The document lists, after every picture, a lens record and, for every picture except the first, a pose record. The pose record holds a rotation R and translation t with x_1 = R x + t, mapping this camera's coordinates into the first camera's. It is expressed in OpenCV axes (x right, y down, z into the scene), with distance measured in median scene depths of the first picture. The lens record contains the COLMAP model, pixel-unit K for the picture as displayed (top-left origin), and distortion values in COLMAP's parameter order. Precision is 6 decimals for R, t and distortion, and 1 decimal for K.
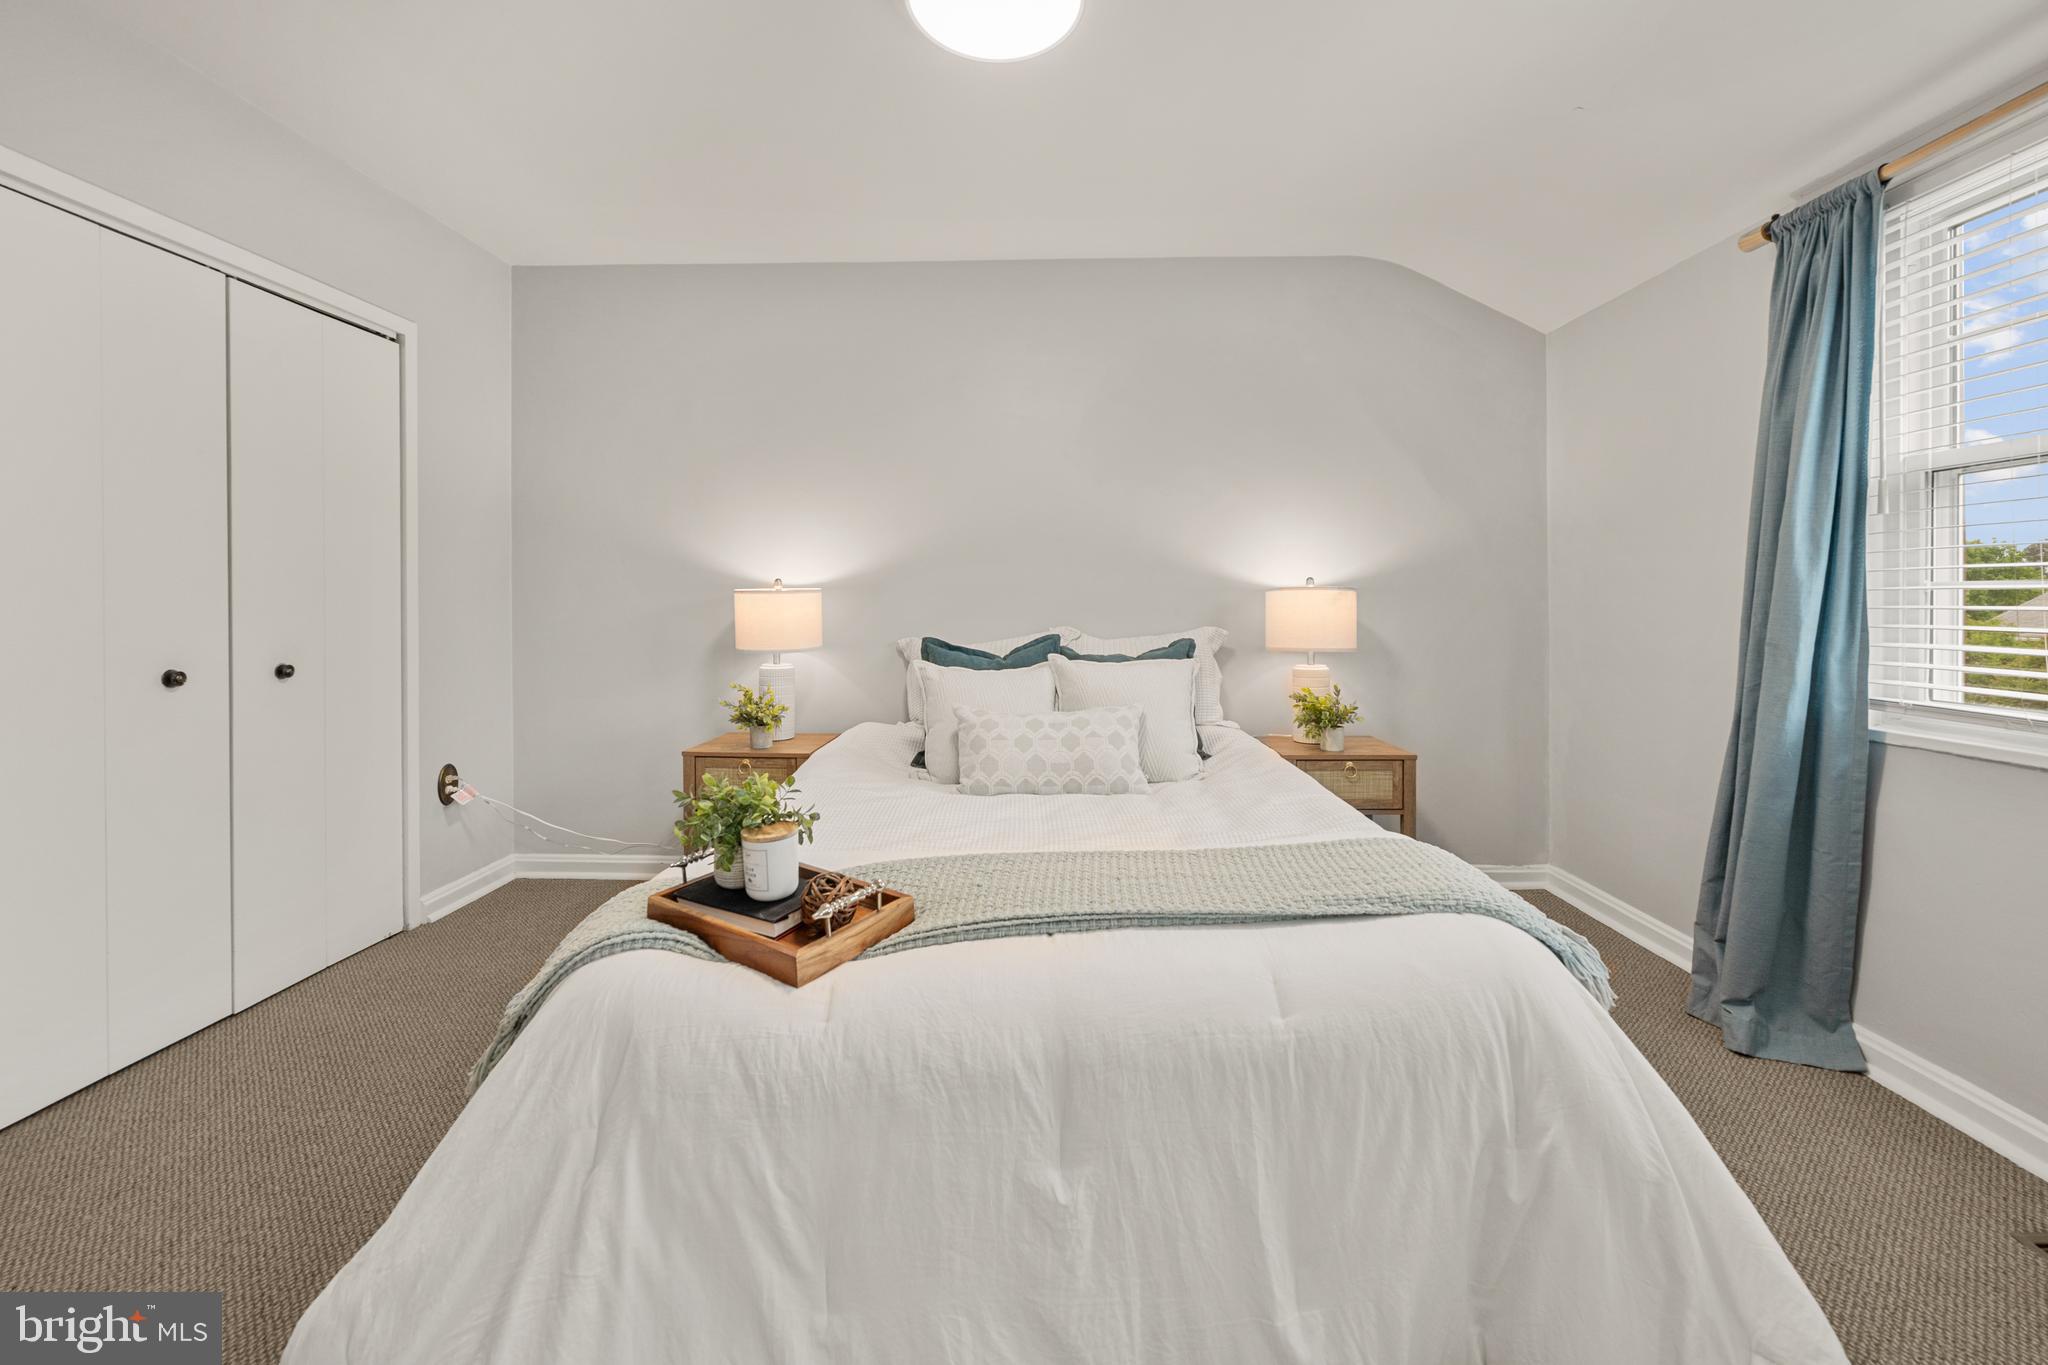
lens RADIAL K [[830.7, 0, 1002.7], [0, 830.7, 599.2], [0, 0, 1]] dist [-0.001412, -0.000078]
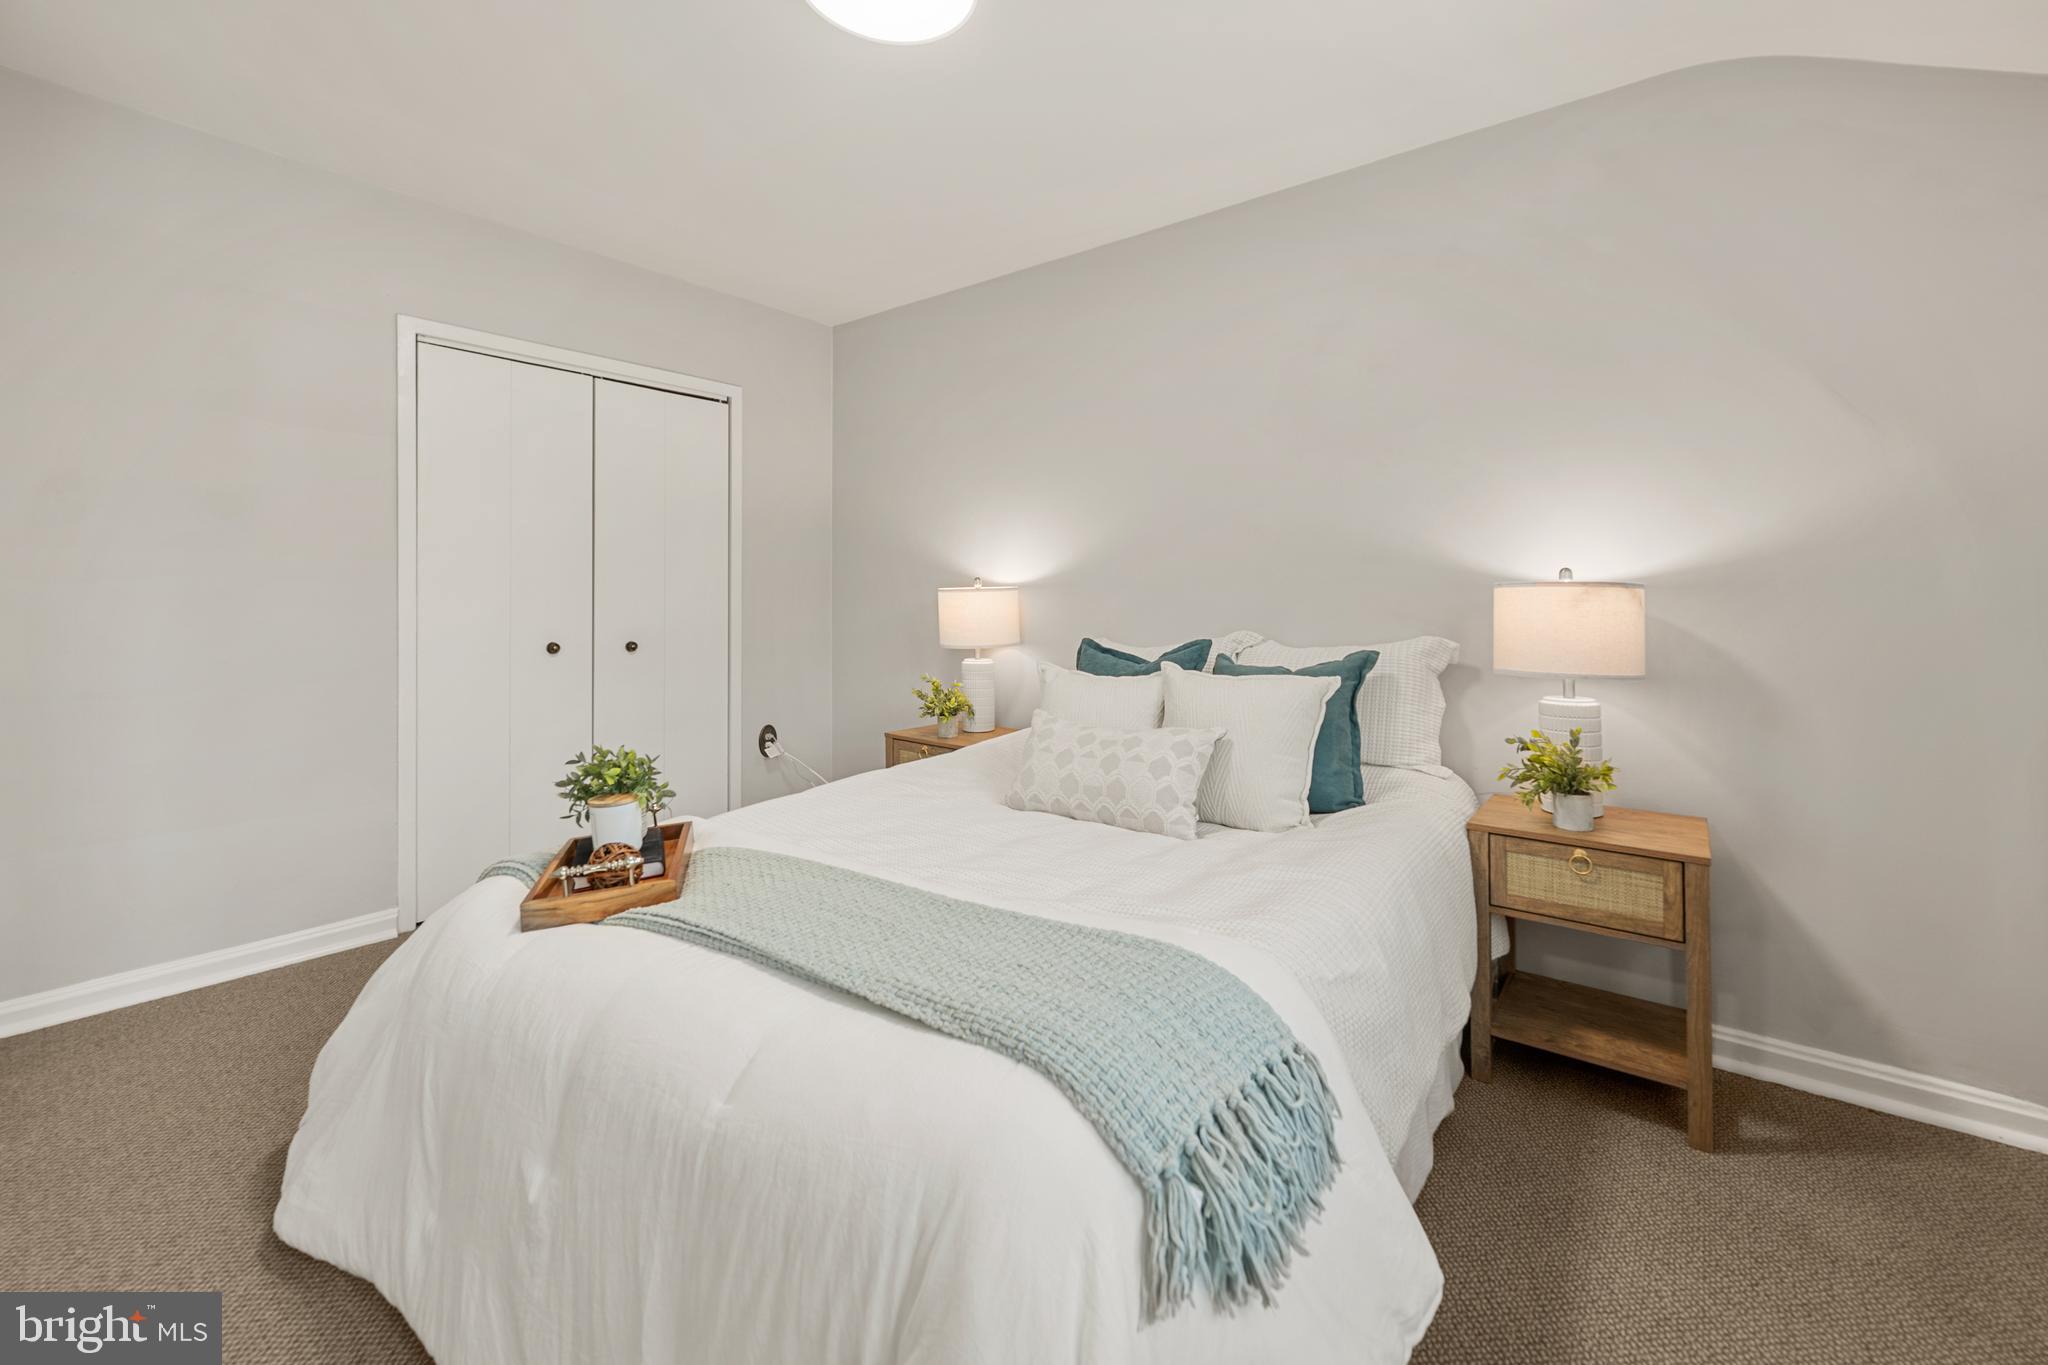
lens RADIAL K [[830.7, 0, 1007.9], [0, 830.7, 581.0], [0, 0, 1]] dist [-0.001412, -0.000078]
pose [[0.807235, -0.007239, -0.590186, 0.507193], [-0.004310, 0.999826, -0.018157, -0.002290], [0.590215, 0.017201, 0.807063, 0.233141]]
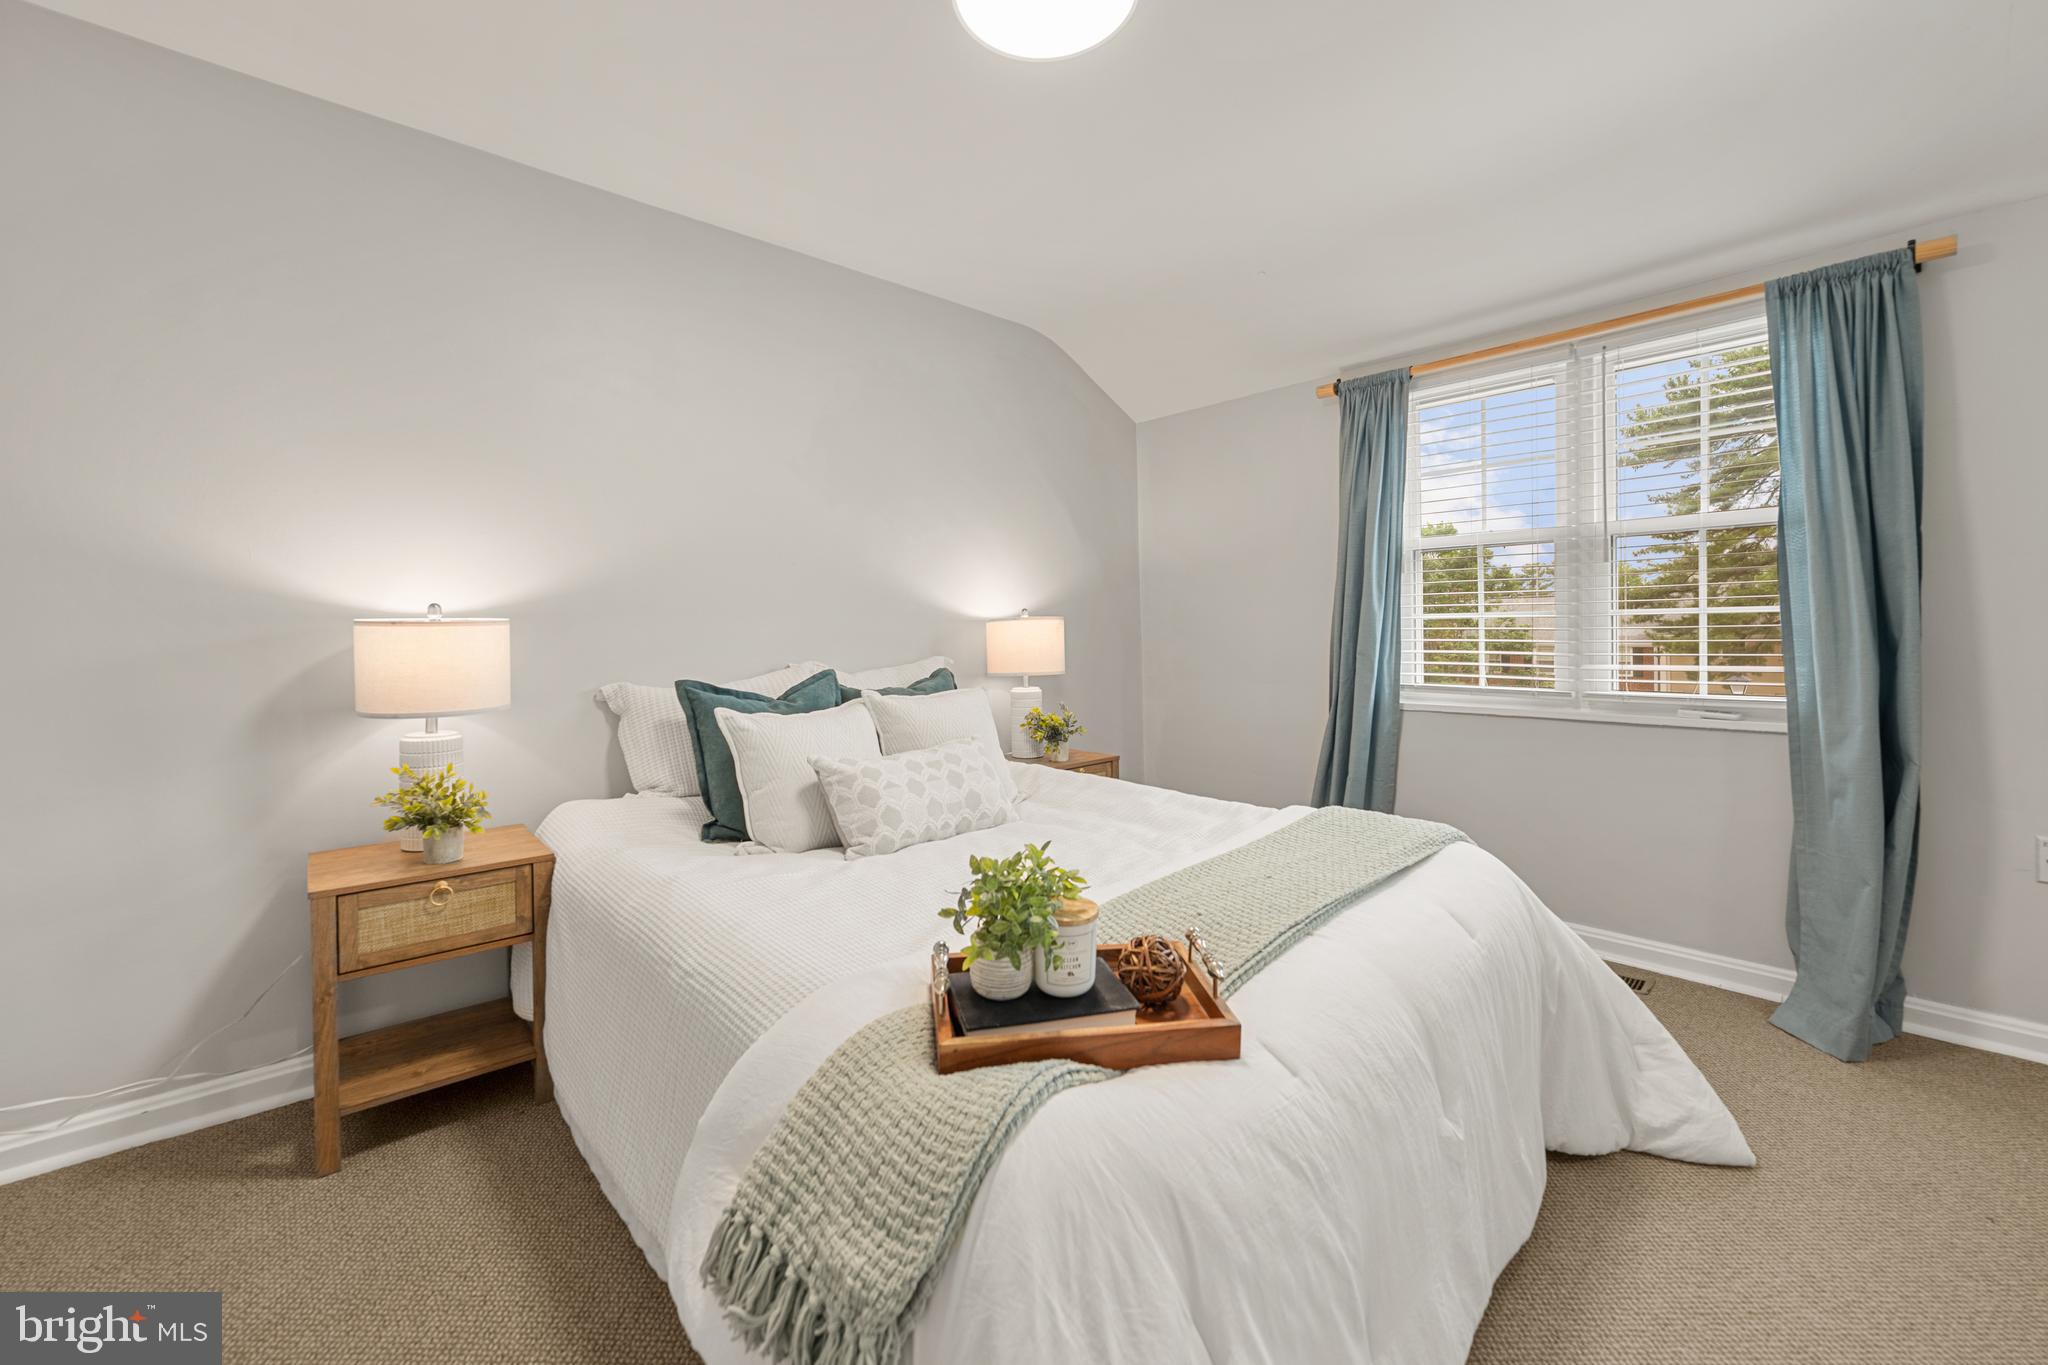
lens RADIAL K [[830.7, 0, 1031.3], [0, 830.7, 632.4], [0, 0, 1]] dist [-0.001412, -0.000078]
pose [[0.717561, -0.011361, 0.696403, -0.516874], [0.009476, 0.999934, 0.006550, -0.002005], [-0.696432, 0.001899, 0.717621, 0.254632]]
